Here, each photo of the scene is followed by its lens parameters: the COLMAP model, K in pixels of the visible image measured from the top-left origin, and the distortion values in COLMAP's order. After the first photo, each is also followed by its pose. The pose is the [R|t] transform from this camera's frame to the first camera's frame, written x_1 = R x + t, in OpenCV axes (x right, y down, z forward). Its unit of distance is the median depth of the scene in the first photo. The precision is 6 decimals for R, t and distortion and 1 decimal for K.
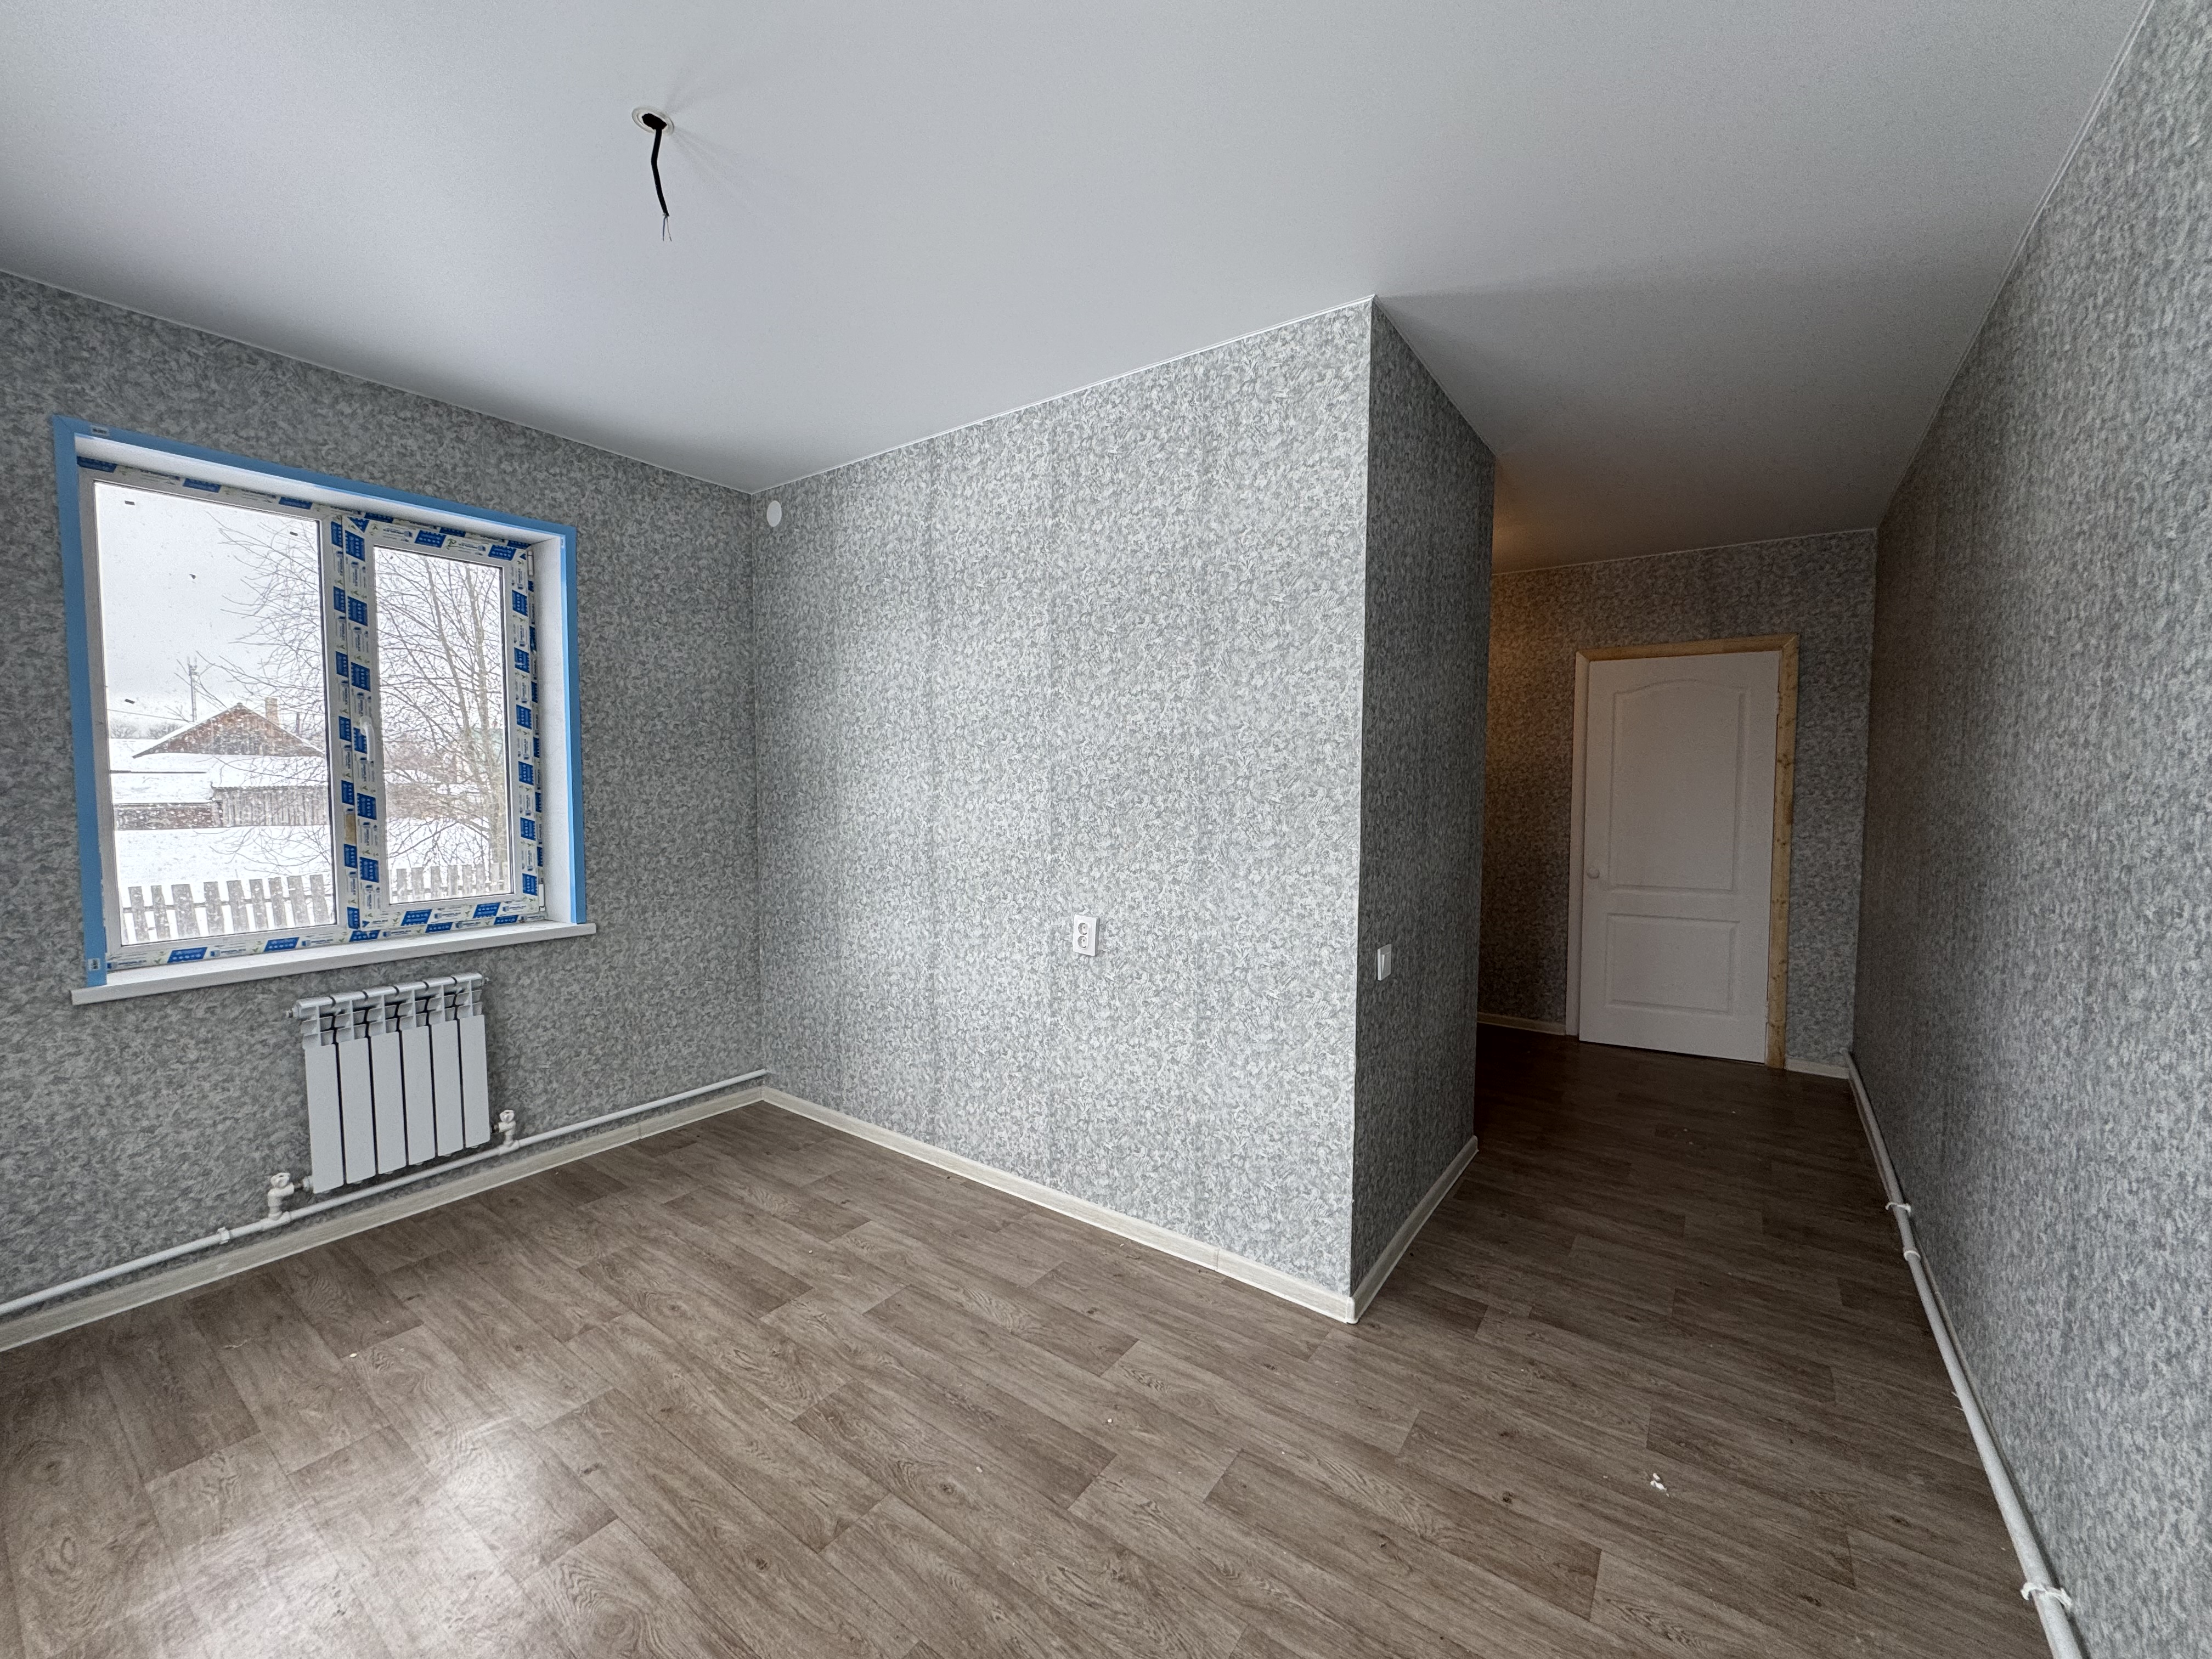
lens RADIAL K [[875.9, 0, 1109.2], [0, 875.9, 826.7], [0, 0, 1]] dist [-0.002722, 0.000240]
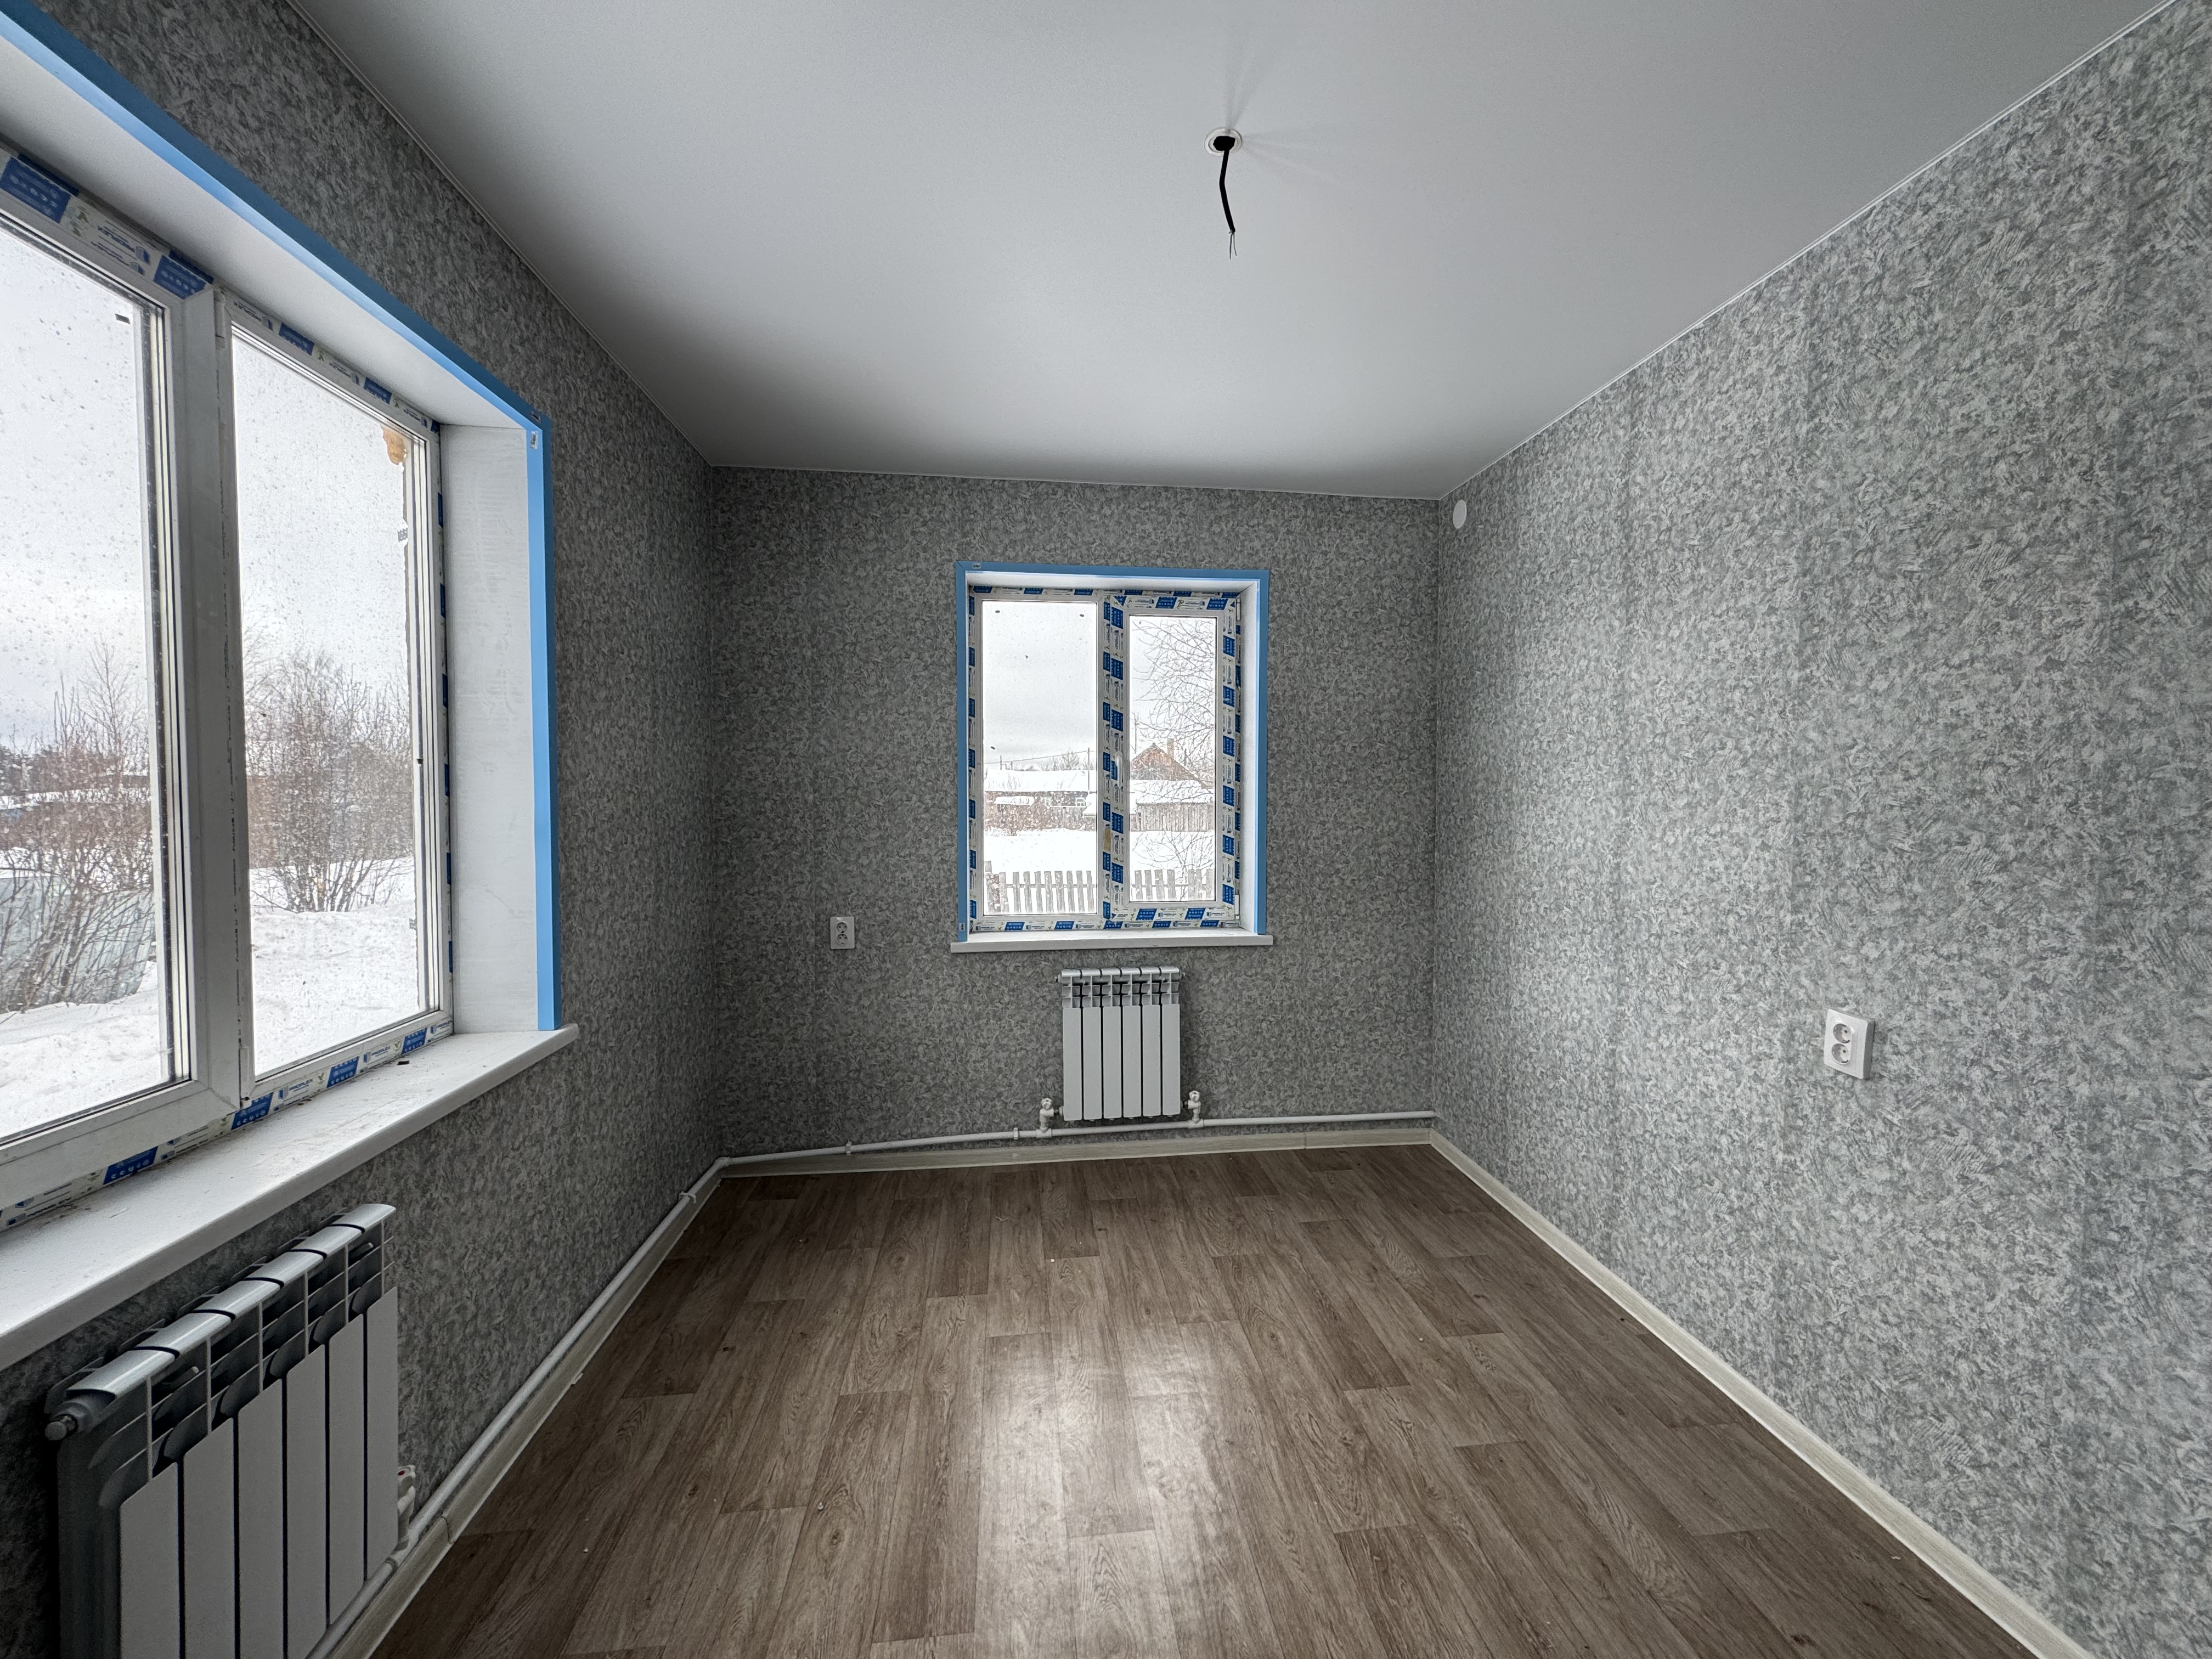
lens RADIAL K [[875.9, 0, 1109.2], [0, 875.9, 826.7], [0, 0, 1]] dist [-0.002722, 0.000240]
pose [[0.669413, 0.023984, -0.742503, 0.083609], [-0.038803, 0.999243, -0.002707, -0.014225], [0.741876, 0.030624, 0.669837, 0.151131]]
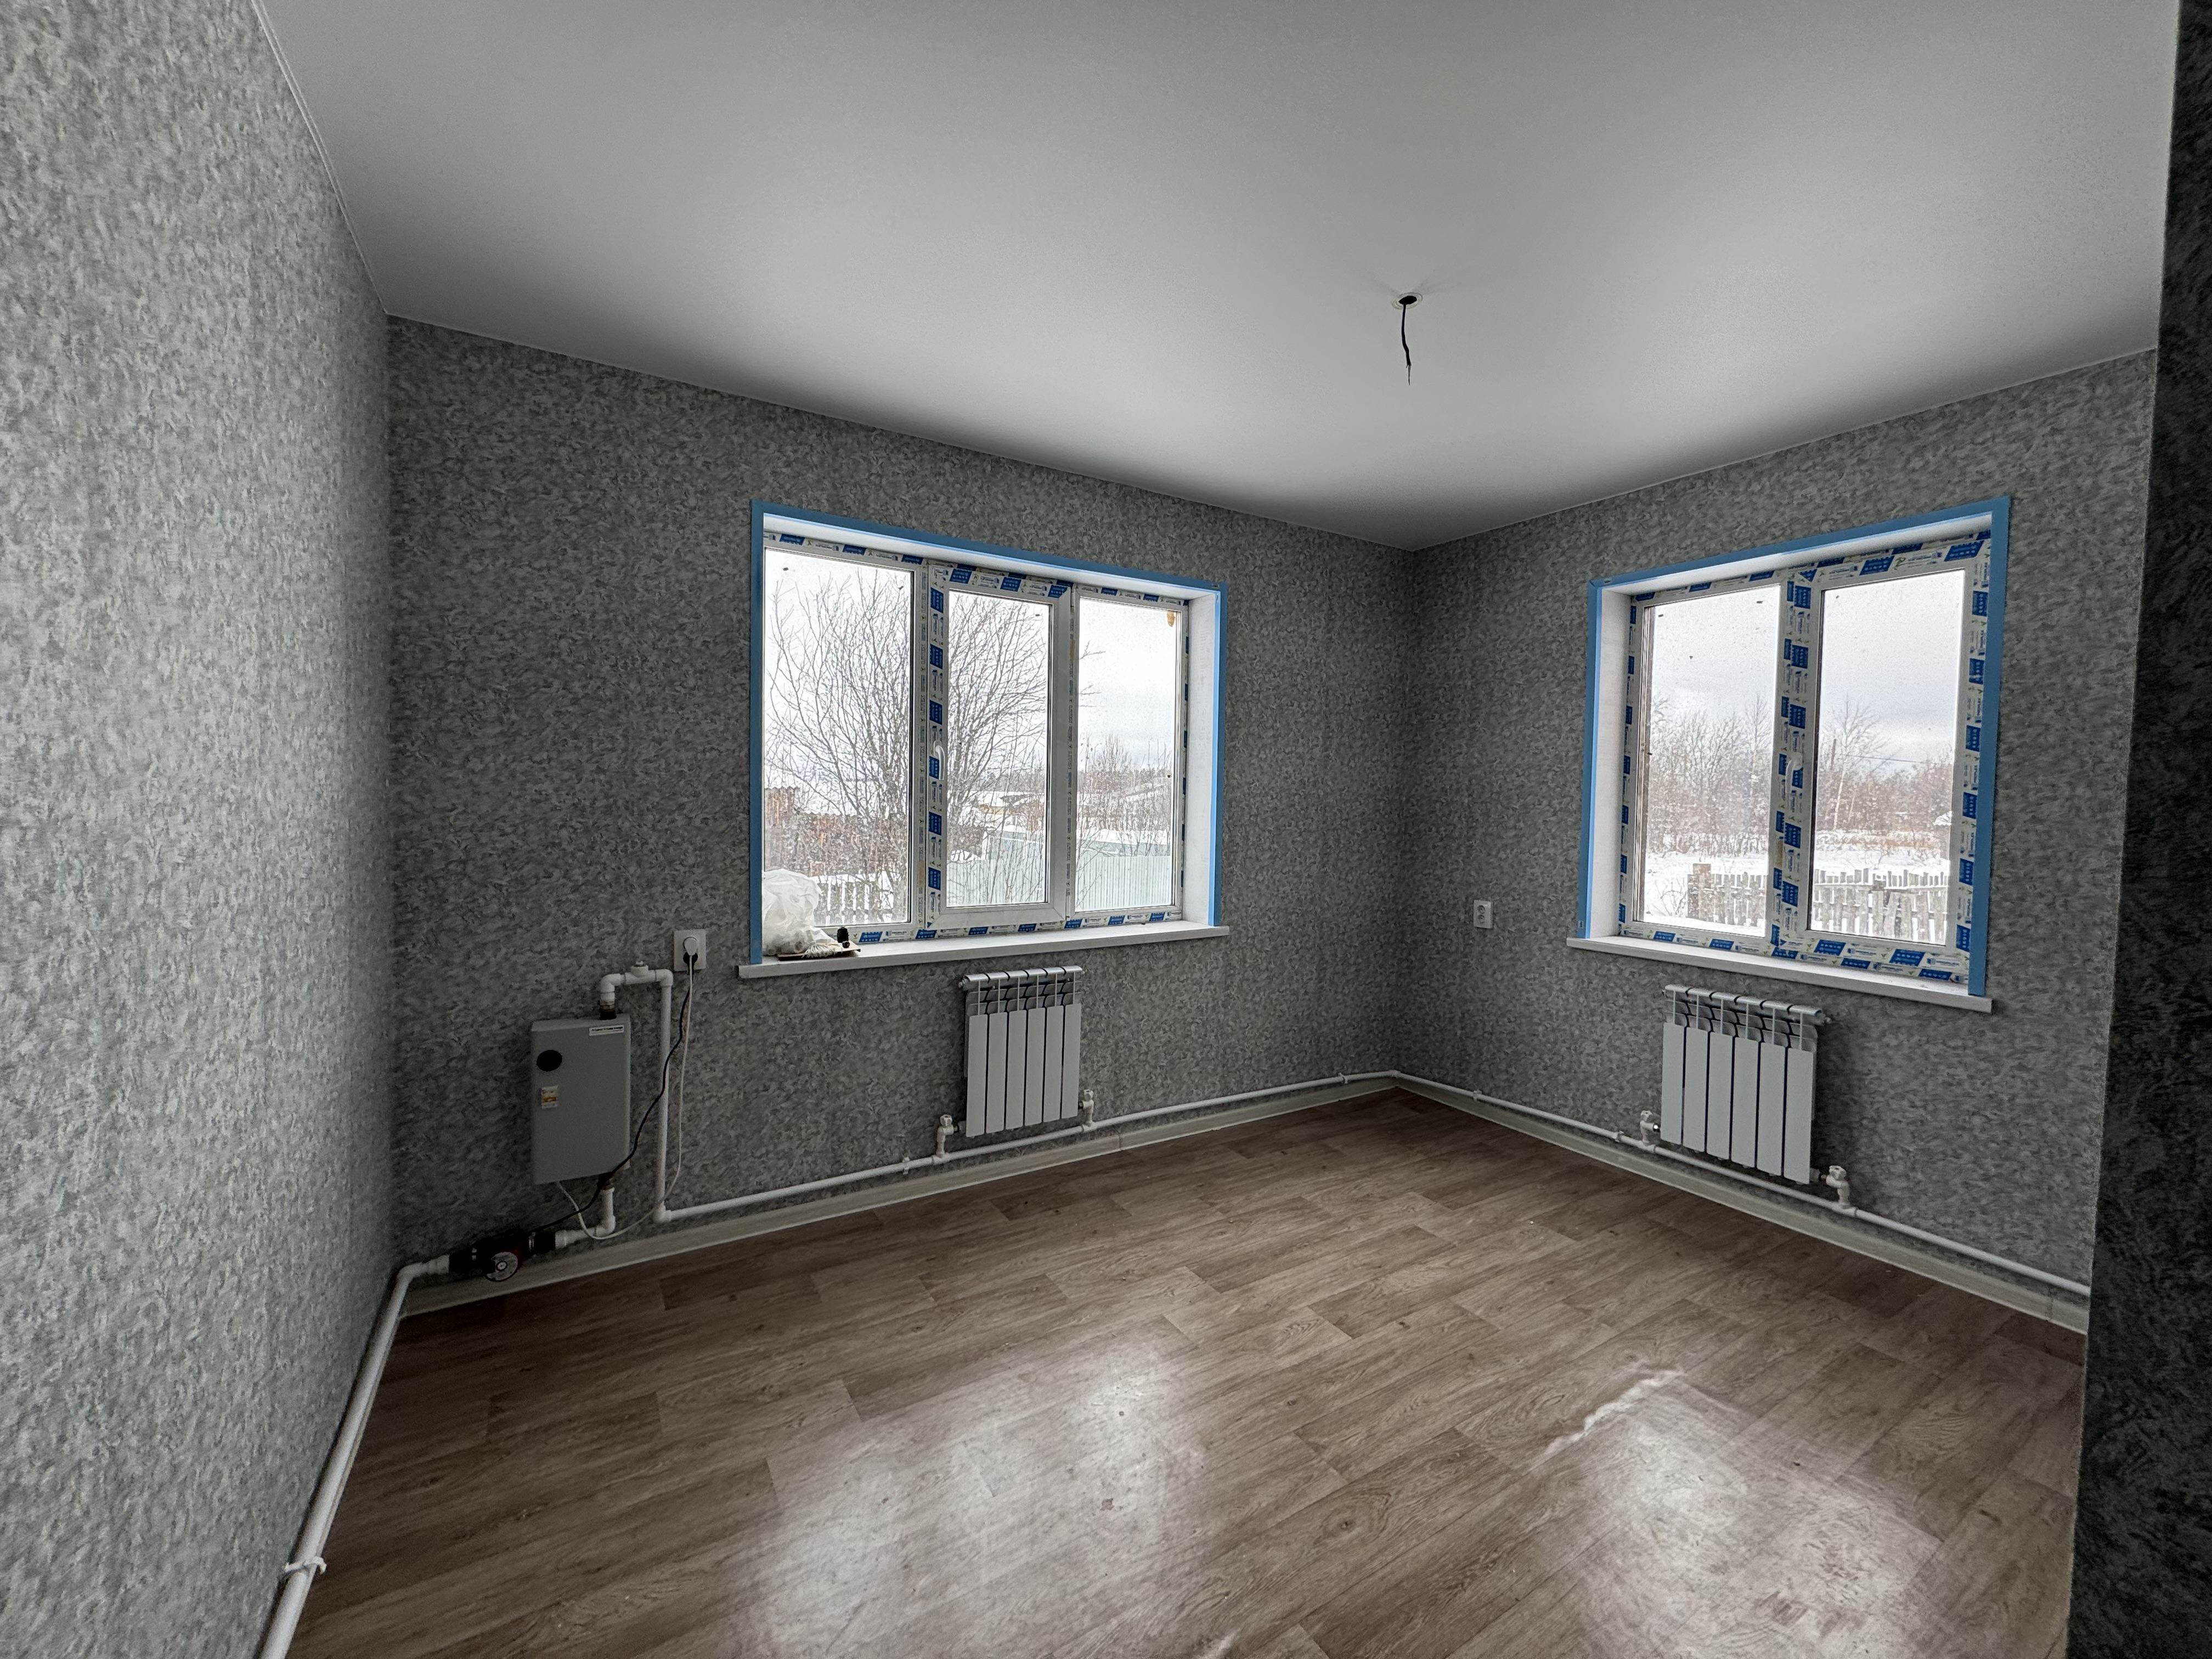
lens RADIAL K [[875.9, 0, 1109.2], [0, 875.9, 826.7], [0, 0, 1]] dist [-0.002722, 0.000240]
pose [[-0.394462, 0.021458, -0.918662, 0.500668], [-0.069170, 0.996198, 0.052970, -0.033872], [0.916305, 0.084438, -0.391478, 0.670958]]
